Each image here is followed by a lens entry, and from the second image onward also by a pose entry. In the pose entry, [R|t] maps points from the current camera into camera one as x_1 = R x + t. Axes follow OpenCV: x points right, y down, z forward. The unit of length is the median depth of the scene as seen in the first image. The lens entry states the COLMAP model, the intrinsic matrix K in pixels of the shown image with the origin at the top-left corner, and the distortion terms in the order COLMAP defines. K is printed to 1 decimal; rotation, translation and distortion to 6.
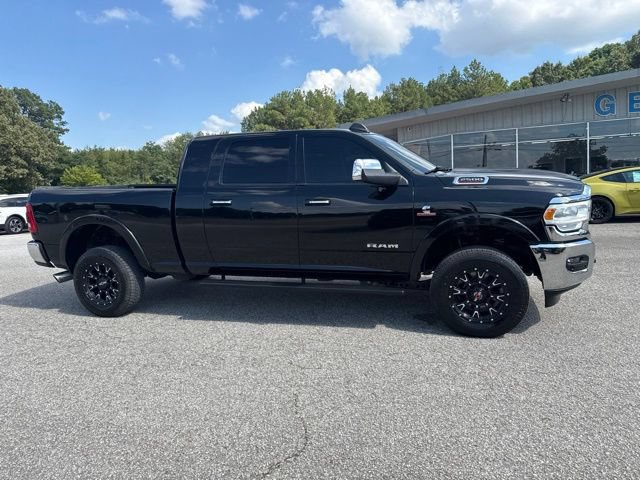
lens RADIAL K [[449.3, 0, 322.2], [0, 449.3, 237.0], [0, 0, 1]] dist [0.043046, -0.052165]
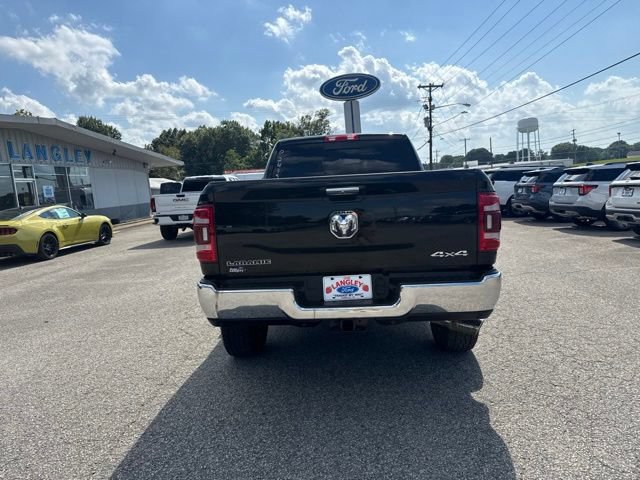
lens RADIAL K [[449.3, 0, 324.8], [0, 449.3, 240.4], [0, 0, 1]] dist [0.043046, -0.052165]
pose [[-0.252062, -0.048321, 0.966504, -0.368621], [0.190742, 0.976678, 0.098574, -0.036392], [-0.948727, 0.209200, -0.236967, 0.441984]]
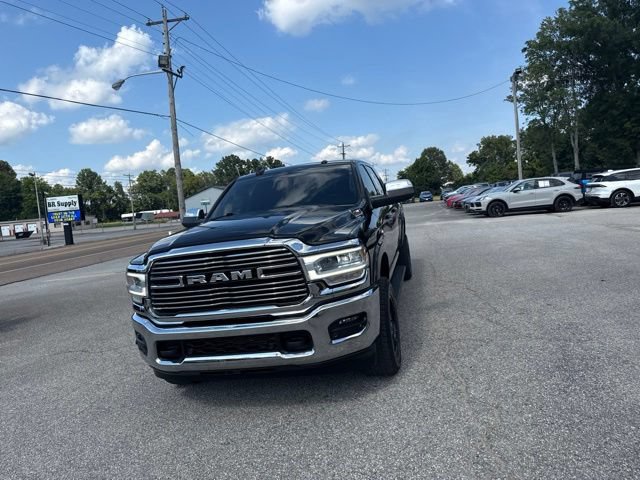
lens RADIAL K [[449.3, 0, 324.7], [0, 449.3, 240.8], [0, 0, 1]] dist [0.043046, -0.052165]
pose [[0.084815, 0.123958, -0.988656, 0.346487], [-0.013274, 0.992284, 0.123274, -0.060136], [0.996308, 0.002668, 0.085805, 0.305882]]
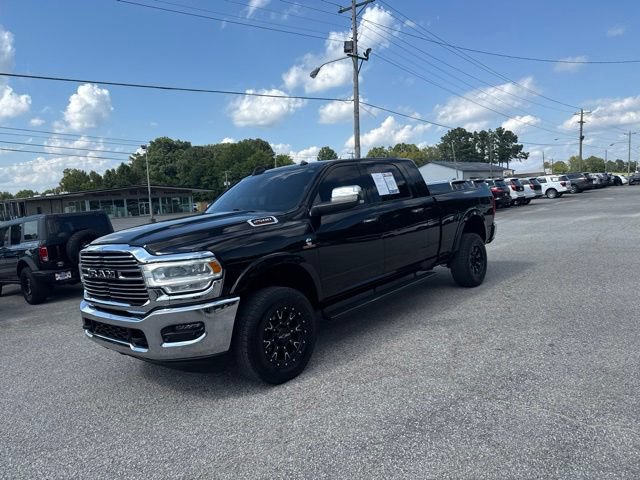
lens RADIAL K [[449.3, 0, 324.1], [0, 449.3, 244.4], [0, 0, 1]] dist [0.043046, -0.052165]
pose [[-0.399348, 0.172863, -0.900355, 0.317247], [-0.006869, 0.981472, 0.191484, -0.080553], [0.916774, 0.082653, -0.390761, 0.469926]]
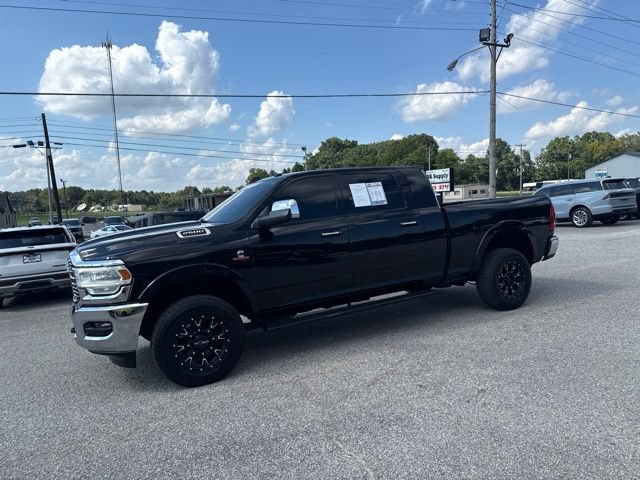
lens RADIAL K [[449.3, 0, 324.2], [0, 449.3, 241.7], [0, 0, 1]] dist [0.043046, -0.052165]
pose [[-0.699437, 0.150335, -0.698704, 0.240396], [0.018309, 0.981075, 0.192762, -0.090320], [0.714460, 0.122032, -0.688952, 0.578661]]
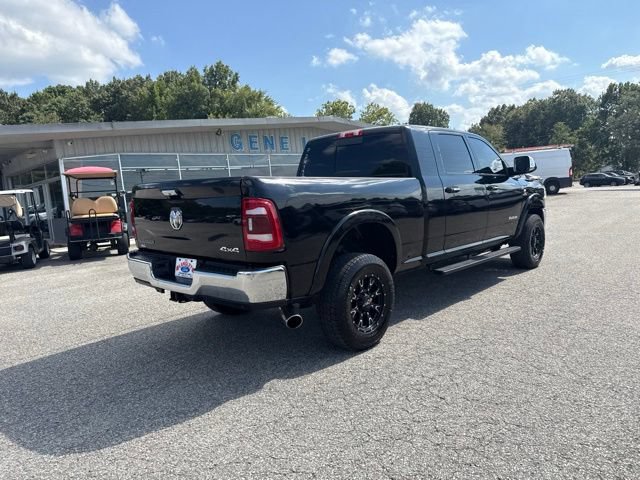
lens RADIAL K [[449.3, 0, 322.7], [0, 449.3, 238.5], [0, 0, 1]] dist [0.043046, -0.052165]
pose [[0.437121, -0.080726, 0.895773, -0.374224], [0.149520, 0.988627, 0.016131, -0.007491], [-0.886887, 0.126885, 0.444220, 0.233337]]
